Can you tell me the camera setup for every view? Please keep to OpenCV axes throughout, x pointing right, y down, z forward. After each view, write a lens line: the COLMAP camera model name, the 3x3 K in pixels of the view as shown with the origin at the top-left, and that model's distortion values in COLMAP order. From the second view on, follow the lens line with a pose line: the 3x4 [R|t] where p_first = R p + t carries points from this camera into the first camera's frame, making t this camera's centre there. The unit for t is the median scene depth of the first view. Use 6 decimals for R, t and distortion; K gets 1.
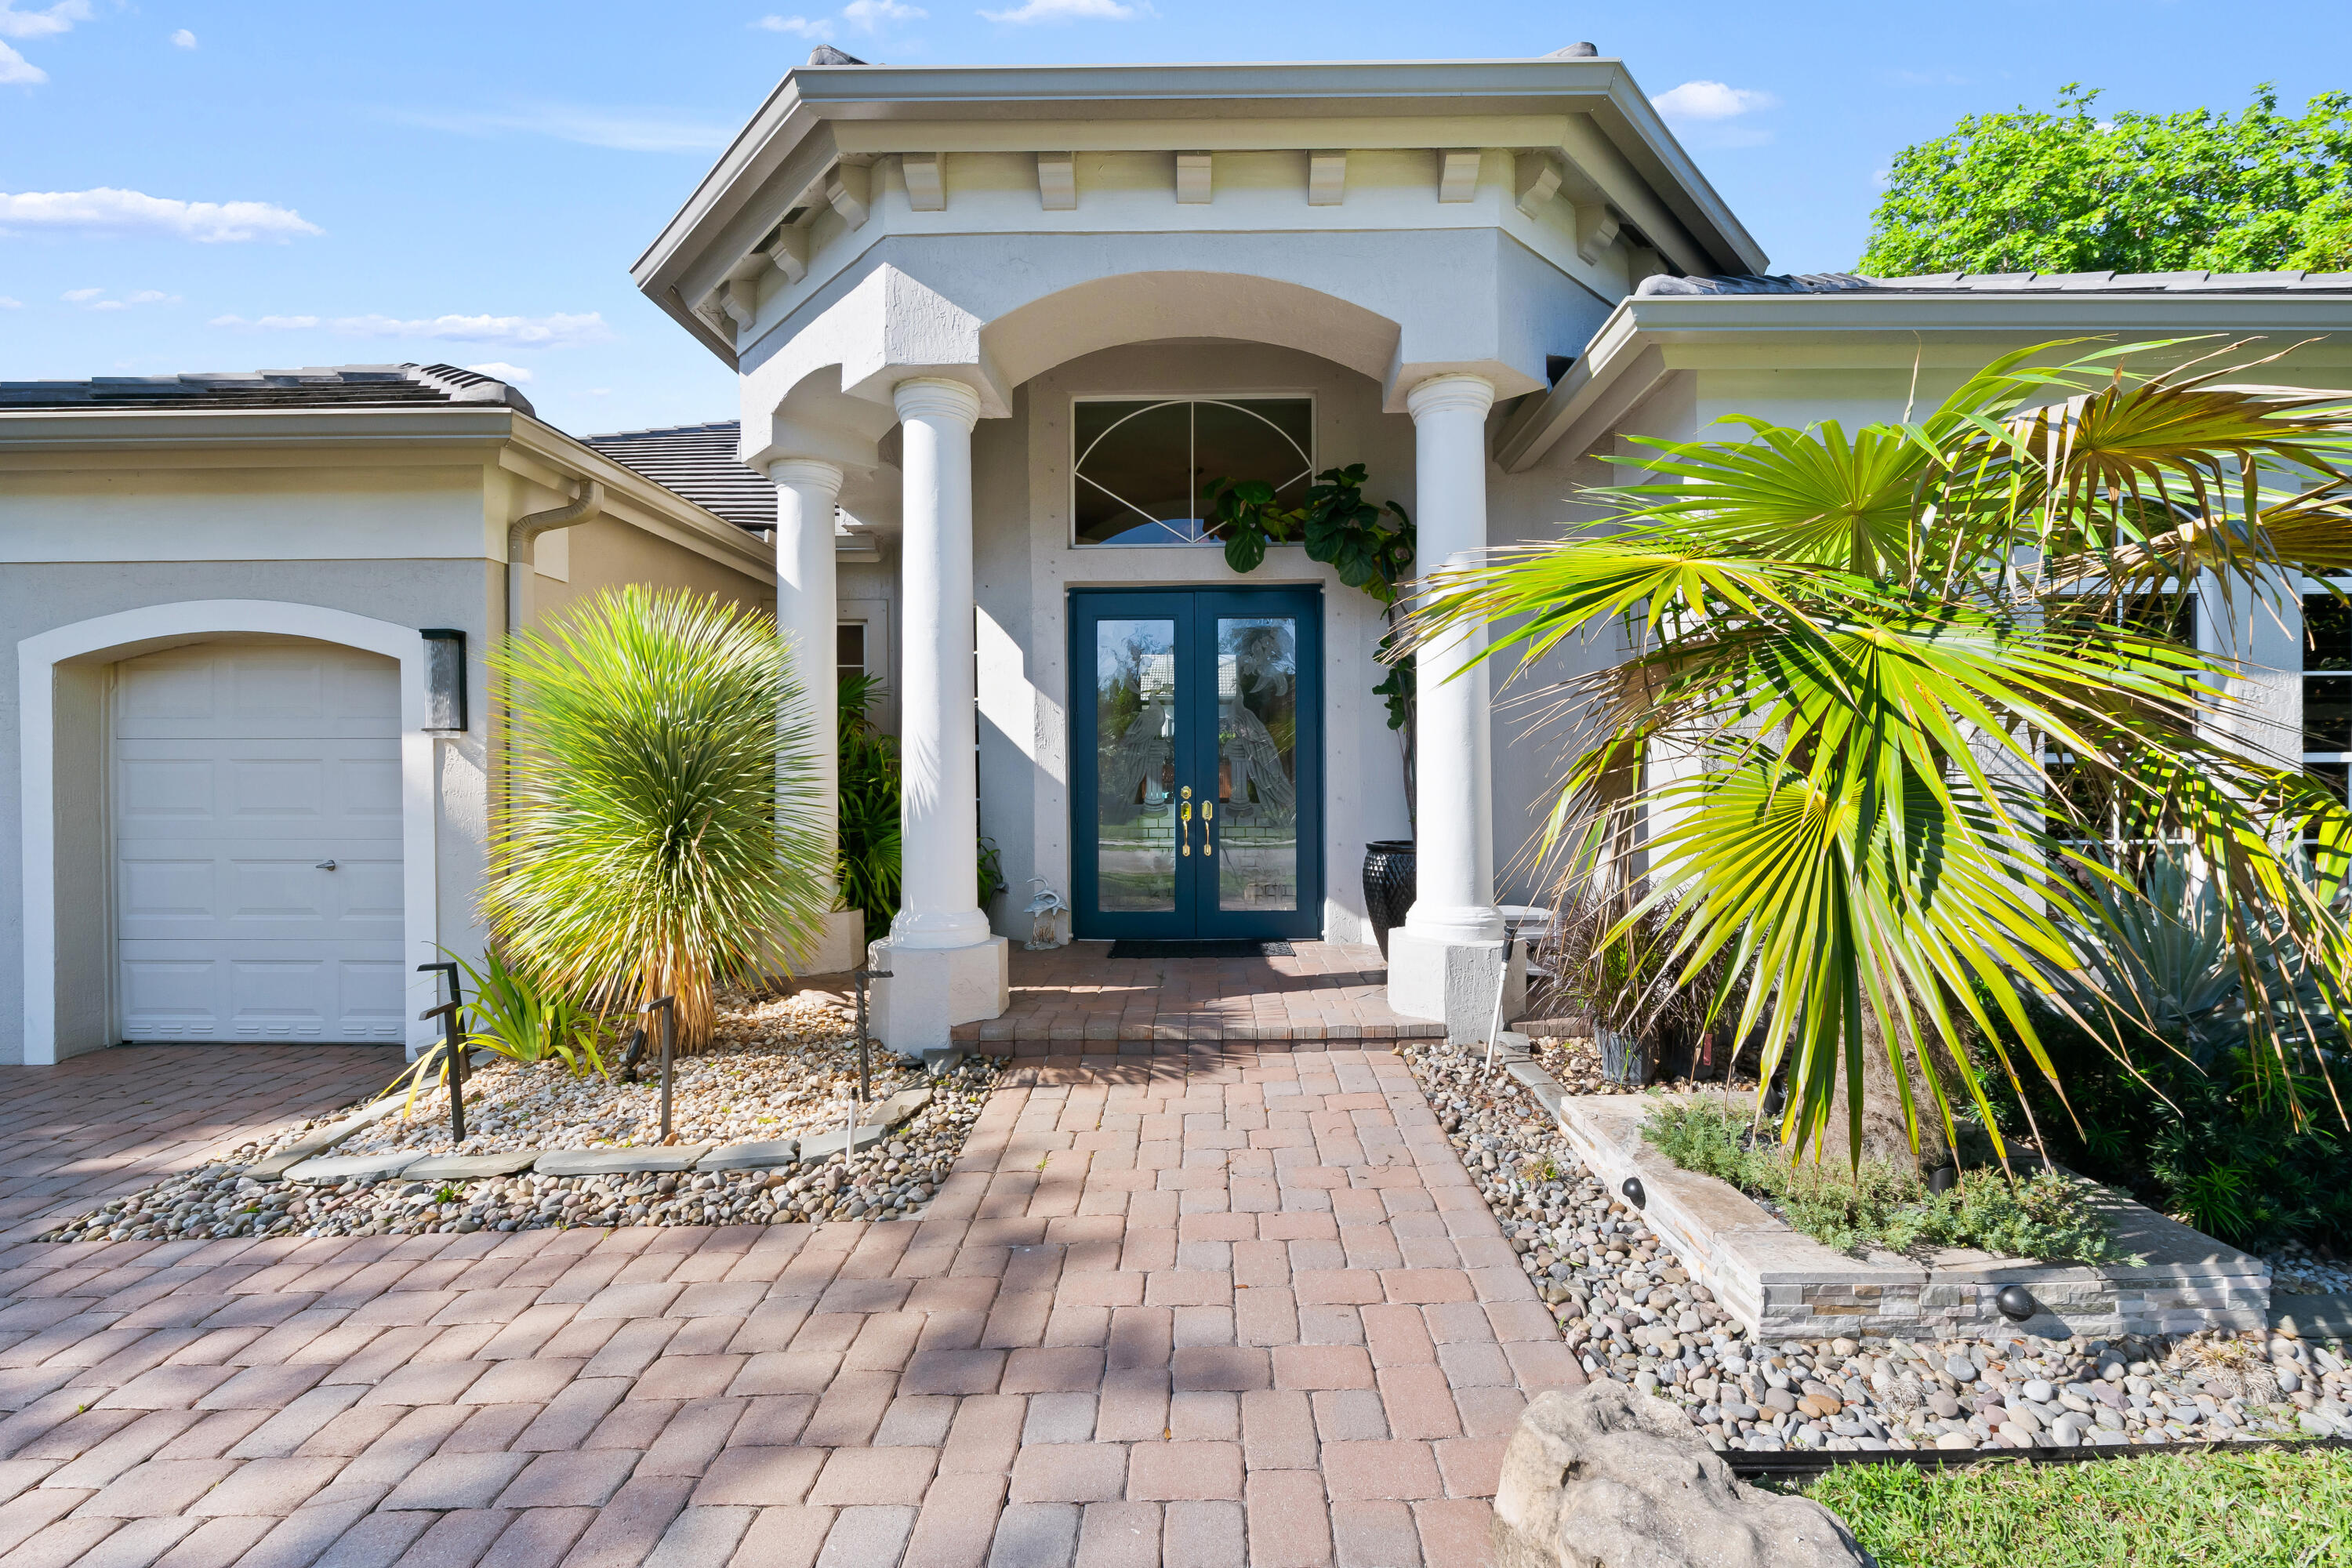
lens RADIAL K [[1023.7, 0, 1182.3], [0, 1023.7, 755.2], [0, 0, 1]] dist [0.000348, 0.000059]
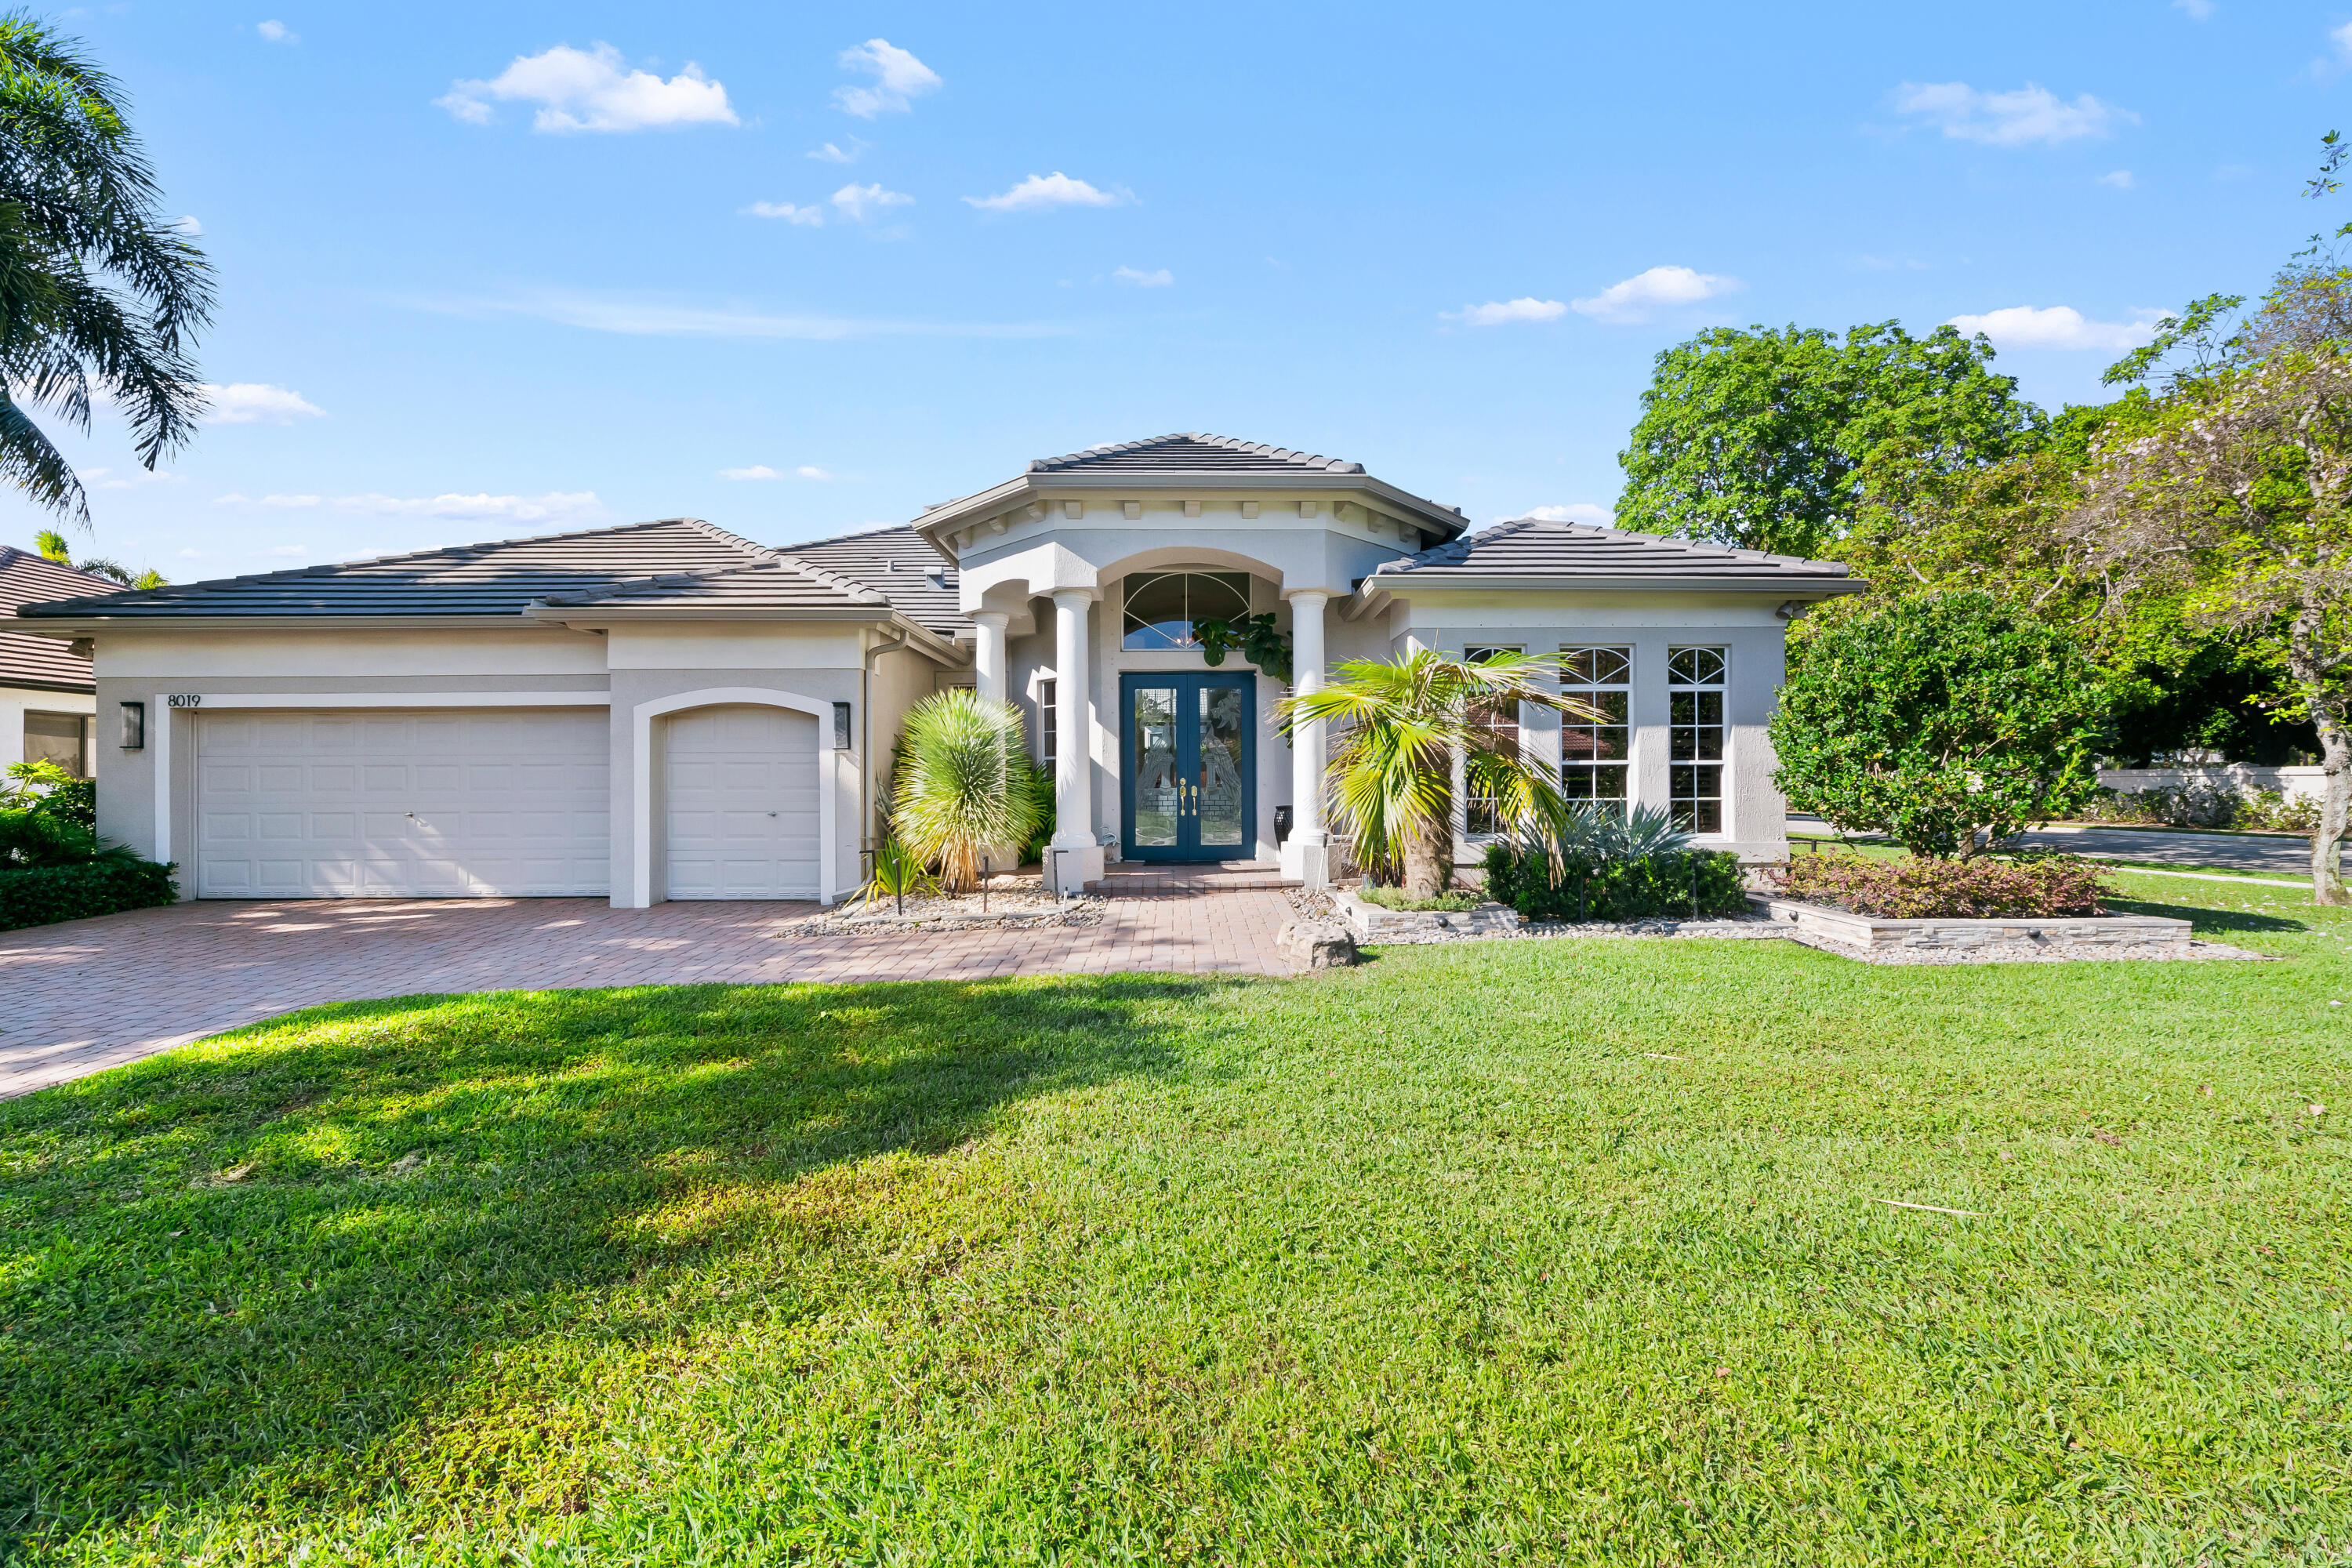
lens RADIAL K [[939.3, 0, 1184.1], [0, 939.3, 766.0], [0, 0, 1]] dist [-0.003210, -0.000297]
pose [[0.999561, 0.001413, 0.029593, -0.057812], [-0.001415, 0.999999, 0.000075, 0.009467], [-0.029593, -0.000117, 0.999562, -0.923260]]
